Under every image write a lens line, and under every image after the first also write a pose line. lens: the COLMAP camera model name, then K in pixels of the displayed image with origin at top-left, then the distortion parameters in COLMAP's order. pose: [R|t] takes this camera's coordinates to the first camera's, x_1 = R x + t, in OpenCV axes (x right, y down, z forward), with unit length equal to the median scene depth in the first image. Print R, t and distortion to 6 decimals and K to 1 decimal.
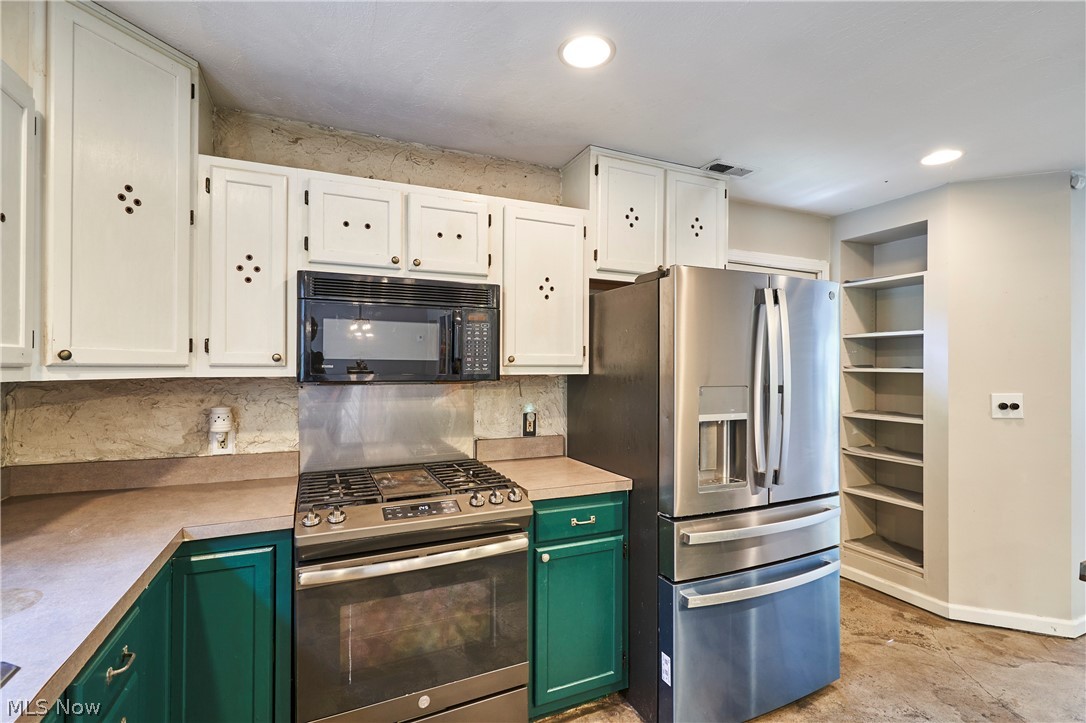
lens RADIAL K [[515.7, 0, 544.0], [0, 515.7, 367.7], [0, 0, 1]] dist [-0.002060, 0.000221]
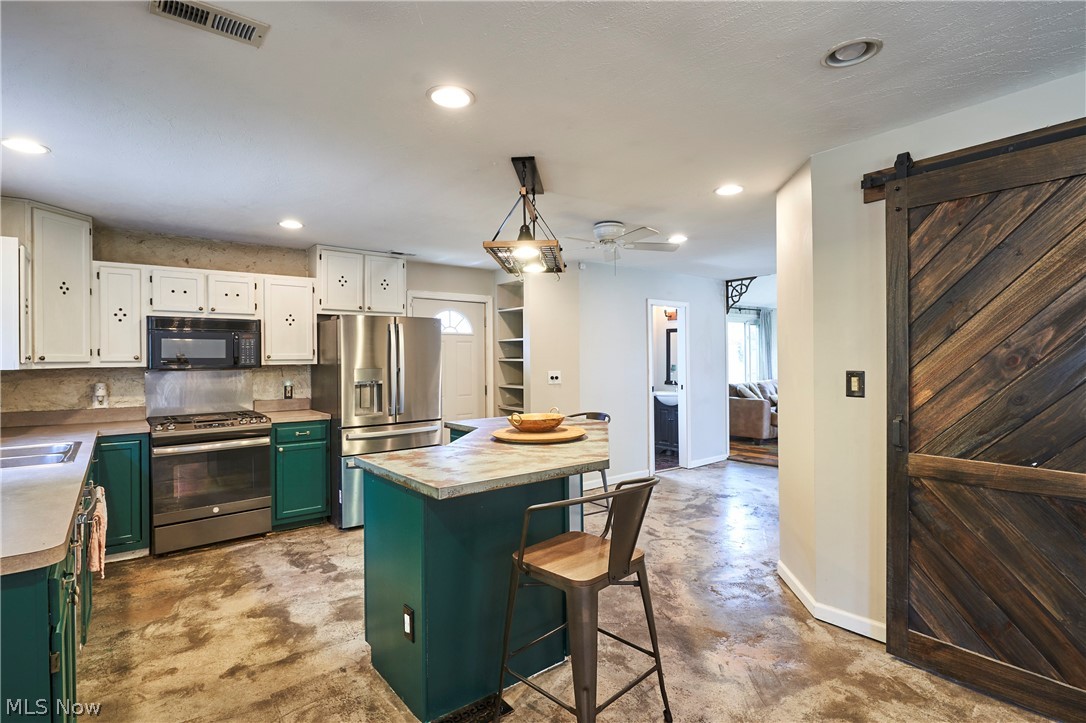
lens RADIAL K [[538.3, 0, 540.3], [0, 538.3, 360.8], [0, 0, 1]] dist [0.002309, -0.001627]
pose [[0.969285, -0.010513, 0.245715, 0.476469], [0.009438, 0.999940, 0.005553, -0.003310], [-0.245759, -0.003064, 0.969326, -1.362007]]
